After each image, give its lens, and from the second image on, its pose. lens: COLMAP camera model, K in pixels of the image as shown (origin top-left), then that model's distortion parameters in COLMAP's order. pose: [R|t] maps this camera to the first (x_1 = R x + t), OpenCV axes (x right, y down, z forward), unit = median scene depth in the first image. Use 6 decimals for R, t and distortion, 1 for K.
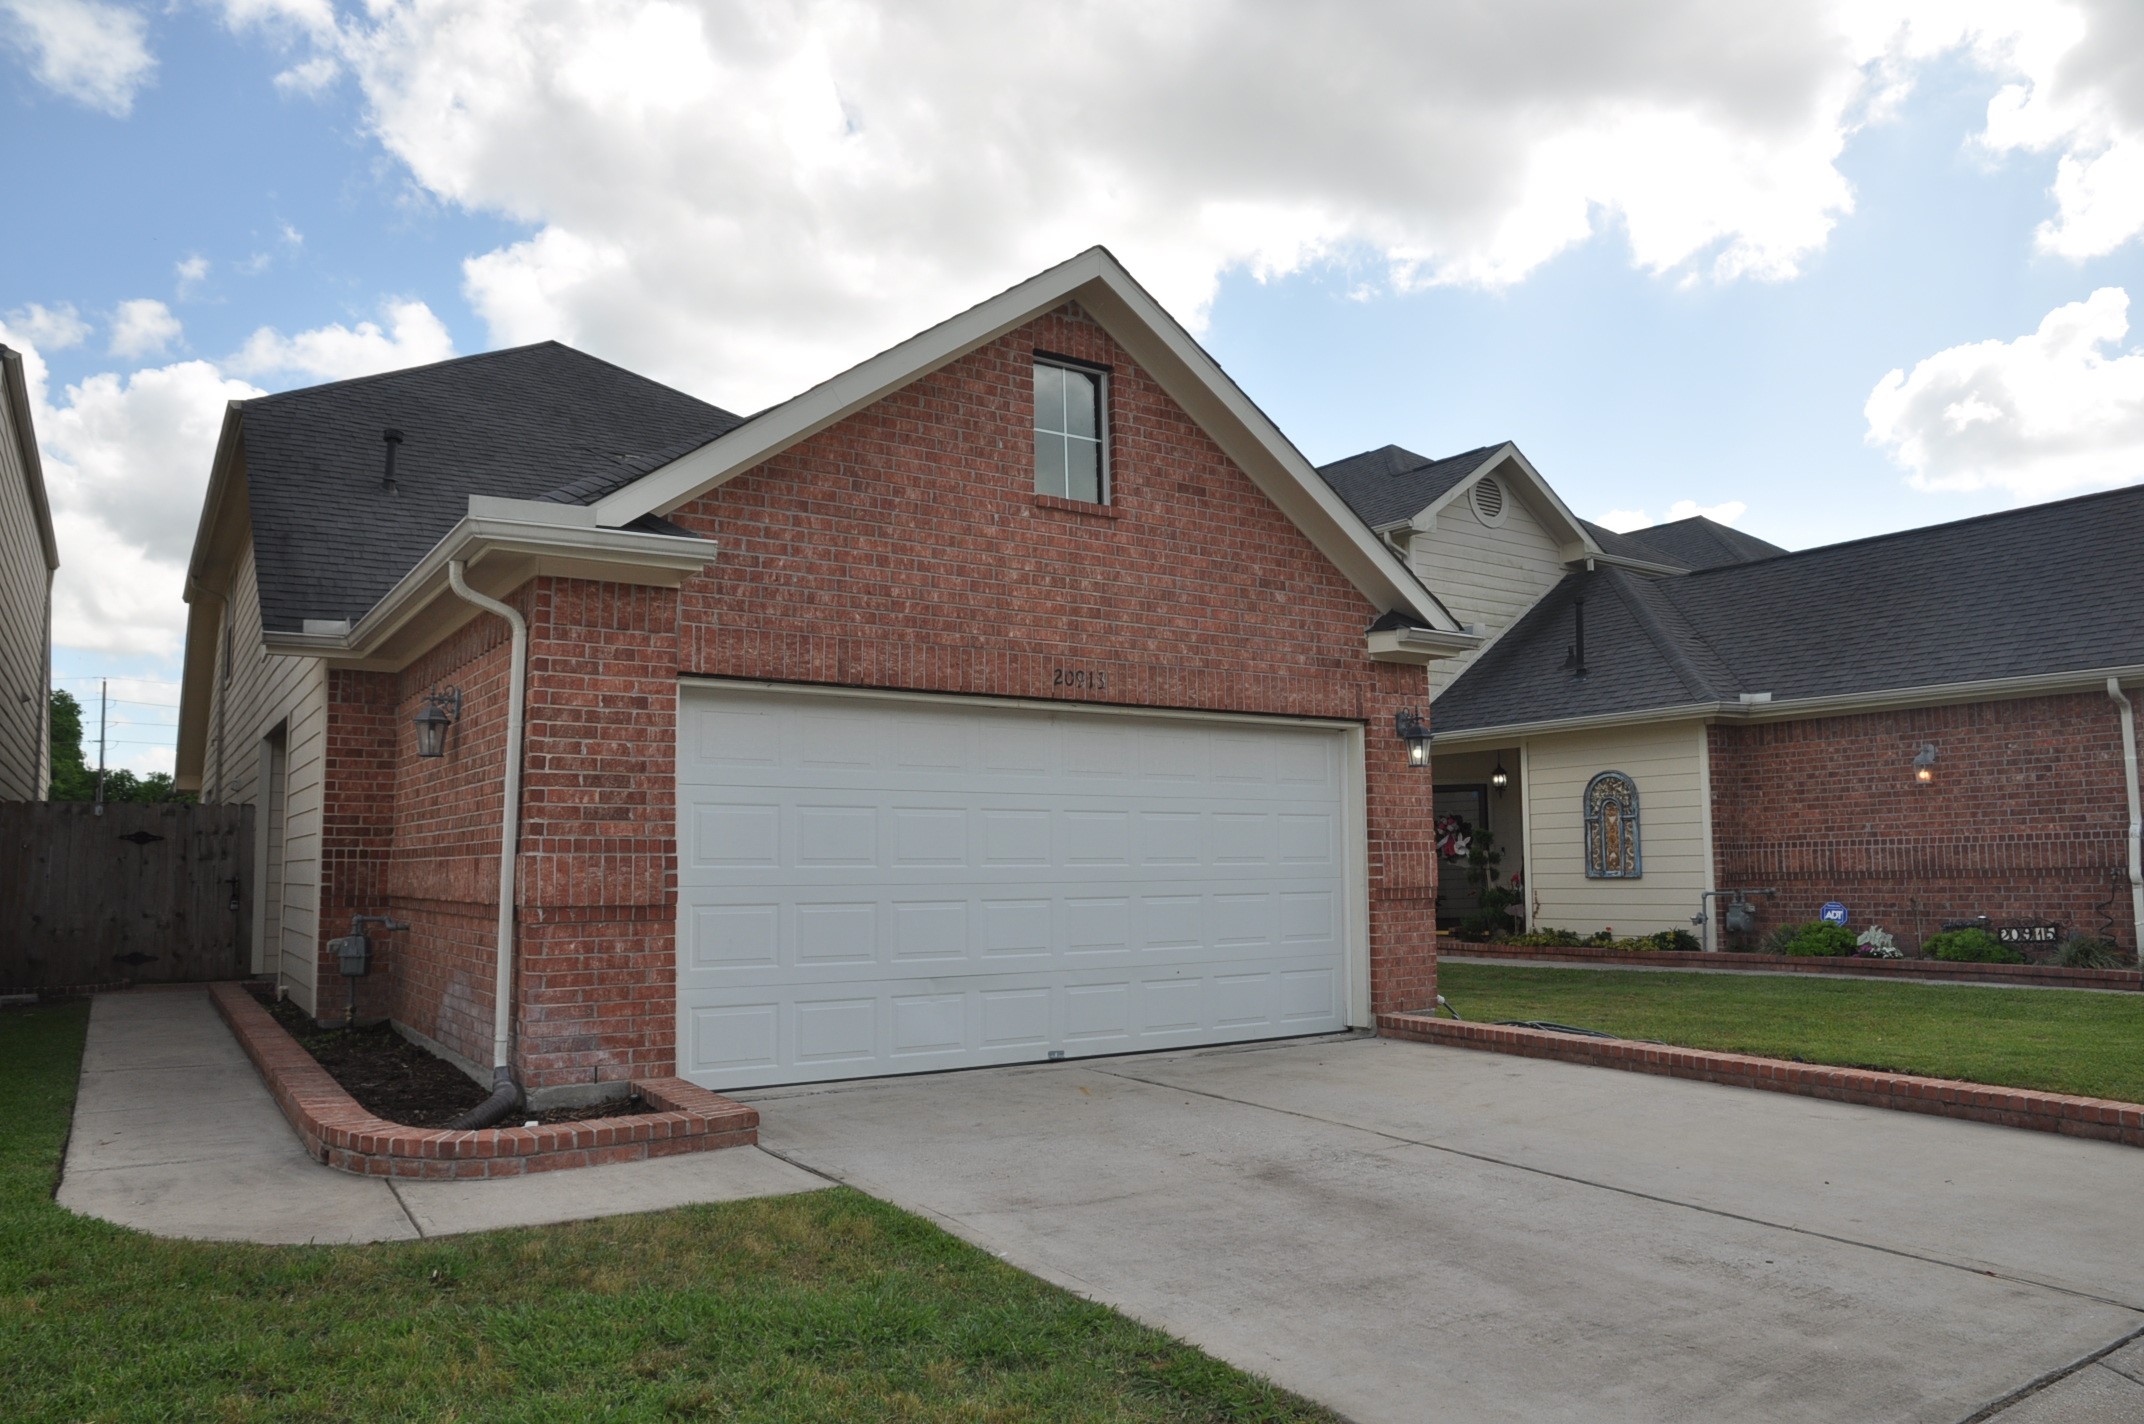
lens RADIAL K [[1454.5, 0, 1071.6], [0, 1454.5, 723.1], [0, 0, 1]] dist [-0.138597, 0.089974]
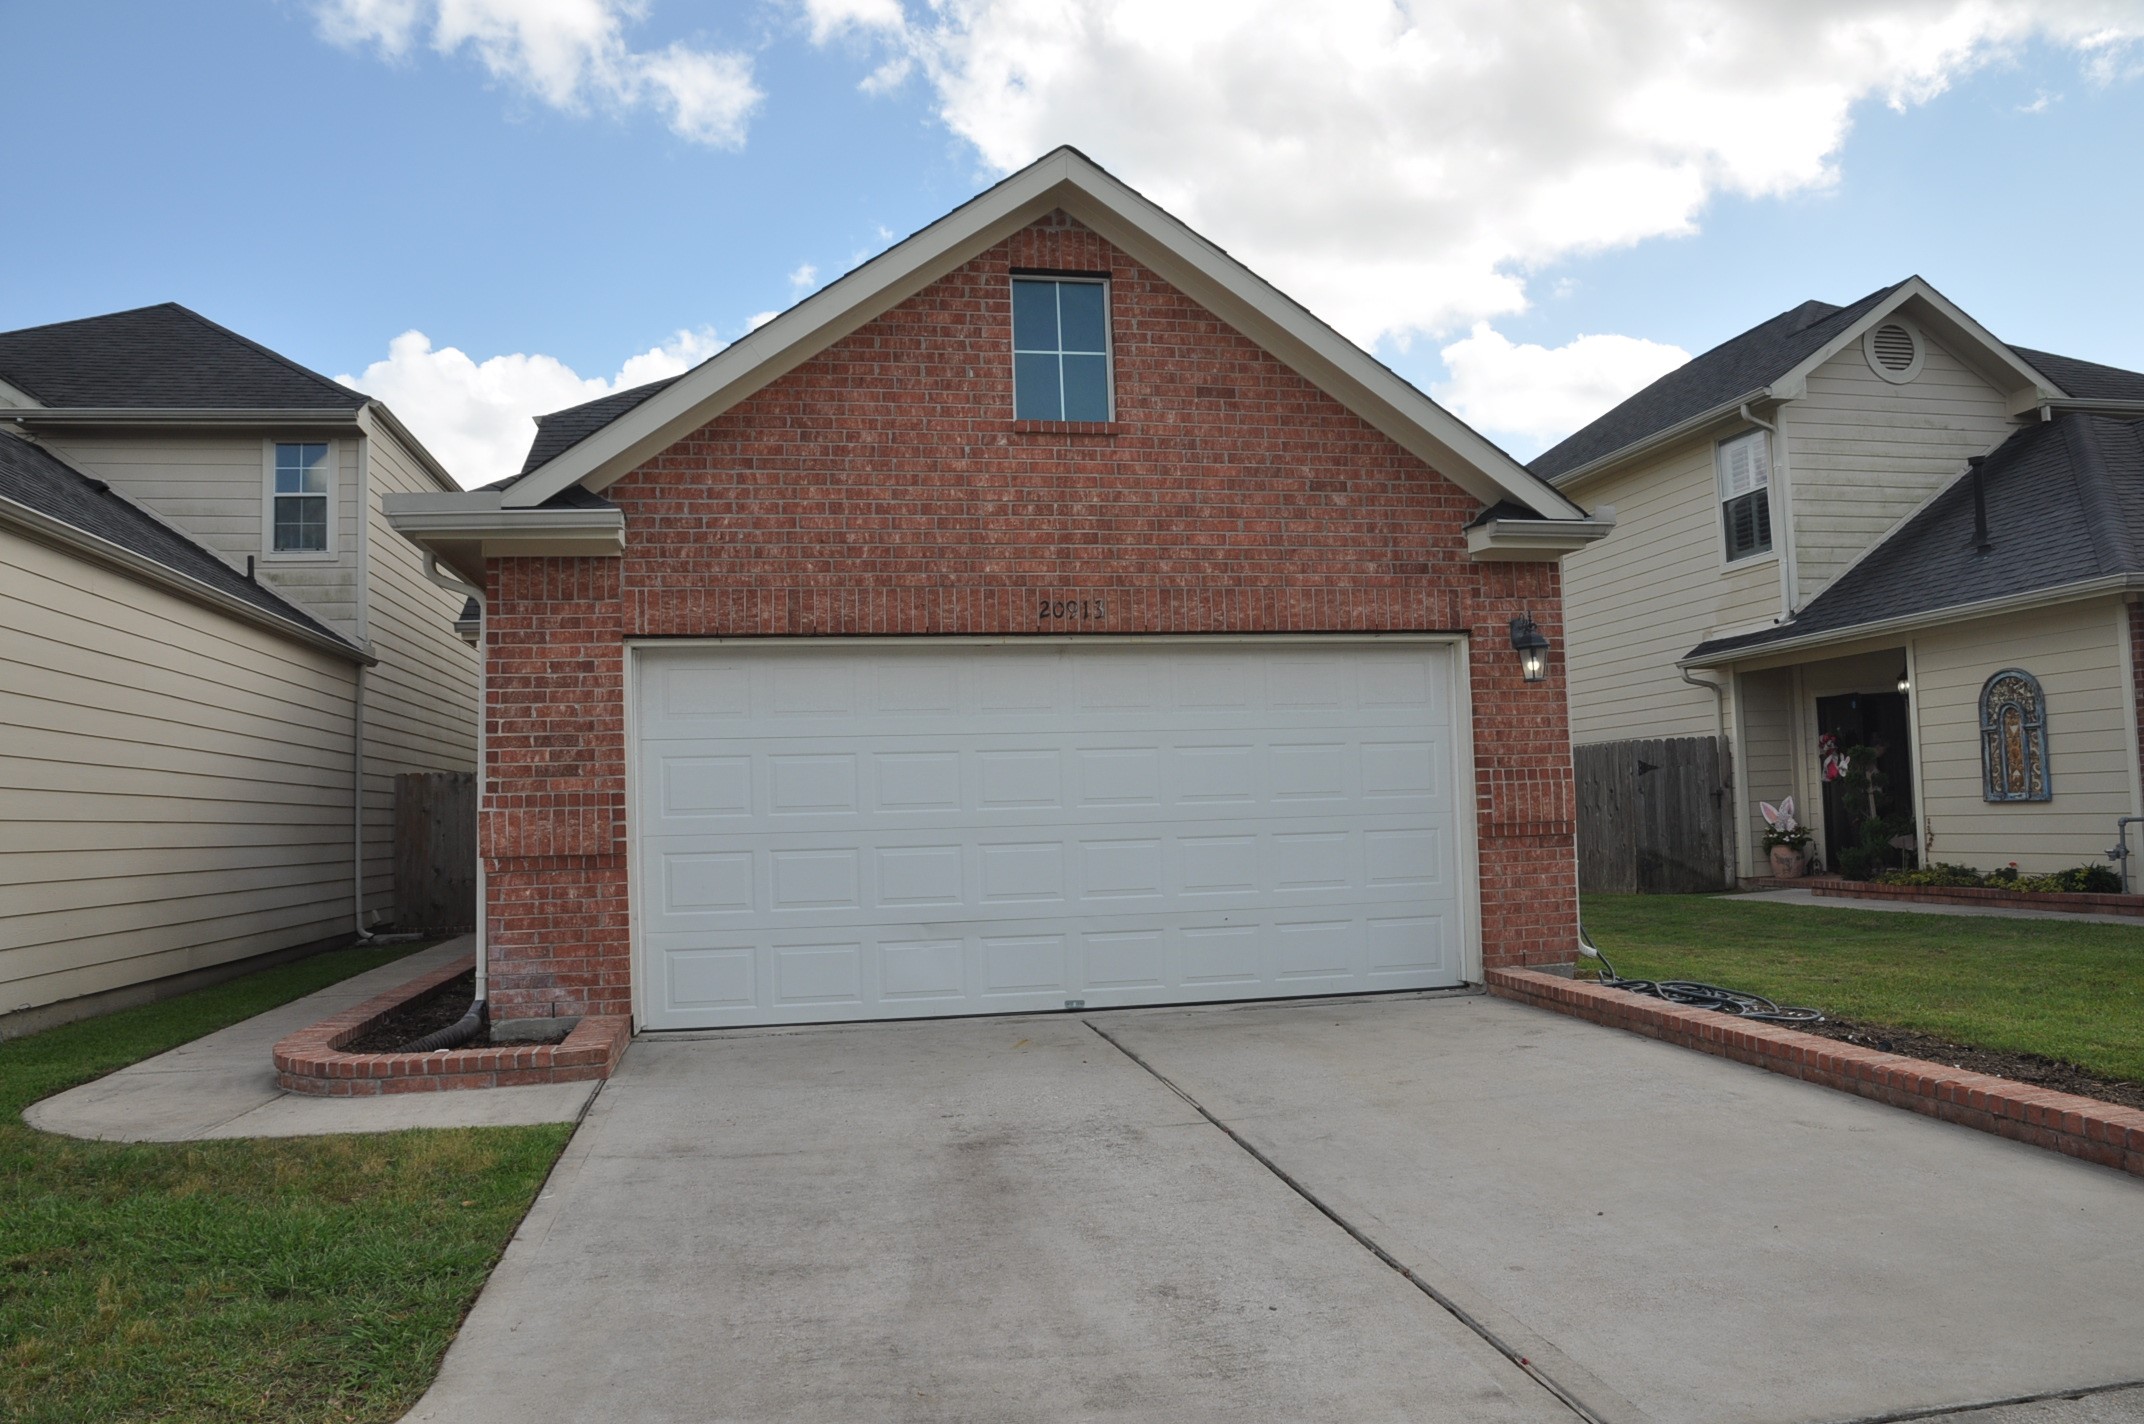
lens RADIAL K [[1463.6, 0, 1069.2], [0, 1463.6, 722.9], [0, 0, 1]] dist [-0.131114, 0.083631]
pose [[0.919453, -0.043955, -0.390734, 0.369810], [0.060709, 0.997686, 0.030625, 0.013707], [0.388484, -0.051880, 0.919994, 0.119772]]
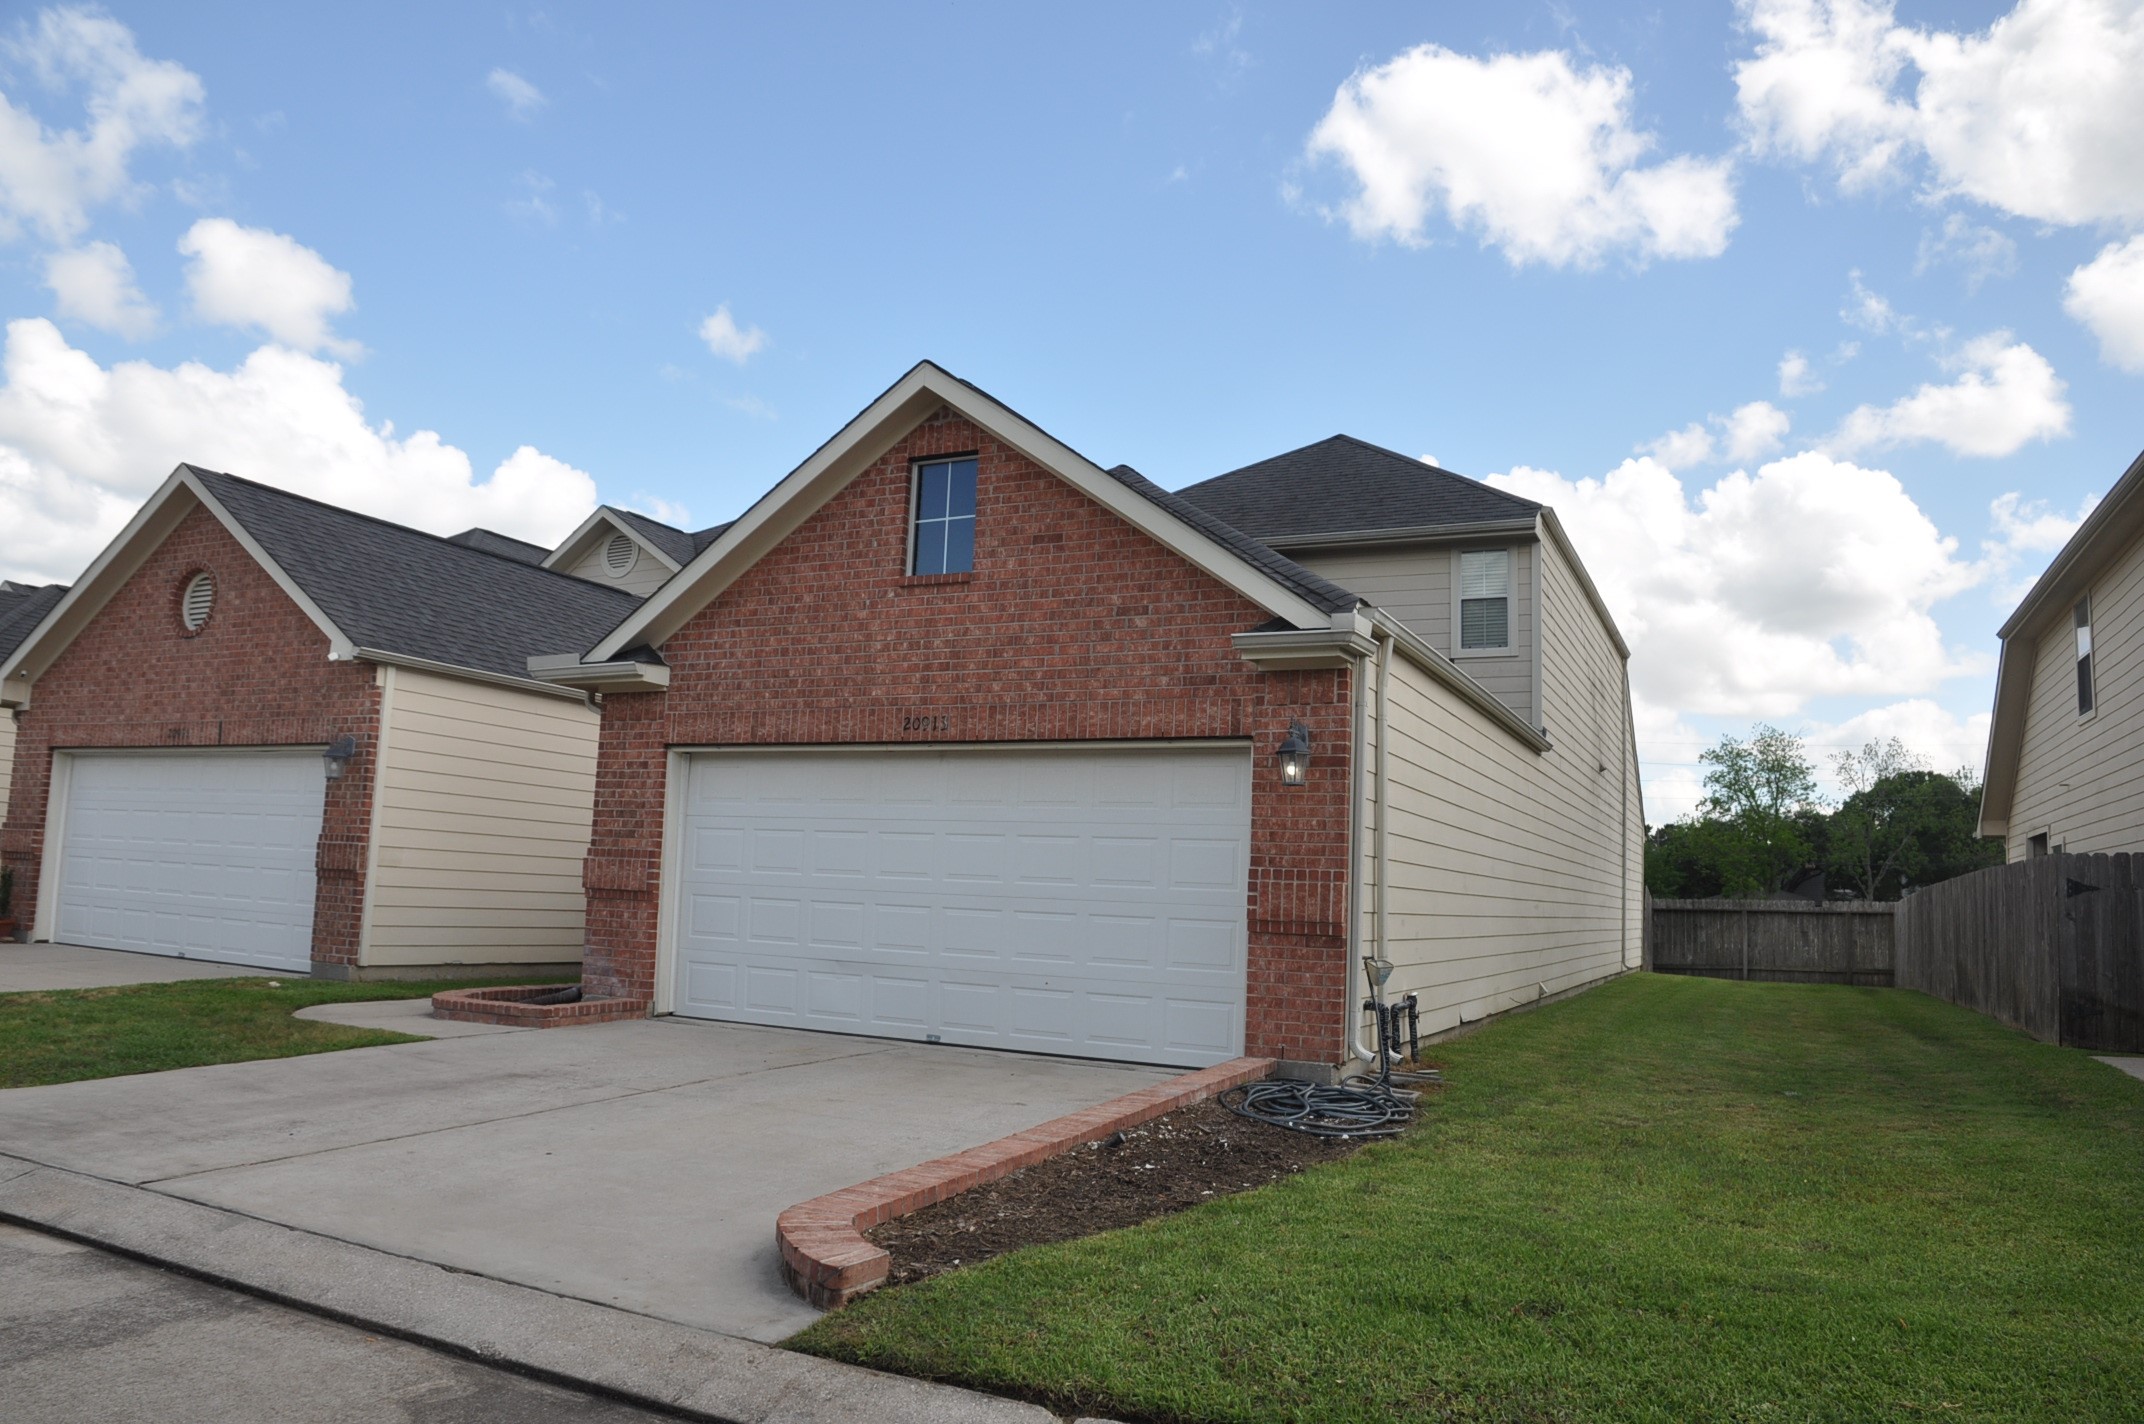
lens RADIAL K [[1463.6, 0, 1069.2], [0, 1463.6, 722.9], [0, 0, 1]] dist [-0.131114, 0.083631]
pose [[0.490388, -0.073034, -0.868439, 1.103289], [0.042630, 0.997300, -0.059799, 0.045948], [0.870461, -0.007697, 0.492177, 0.505777]]
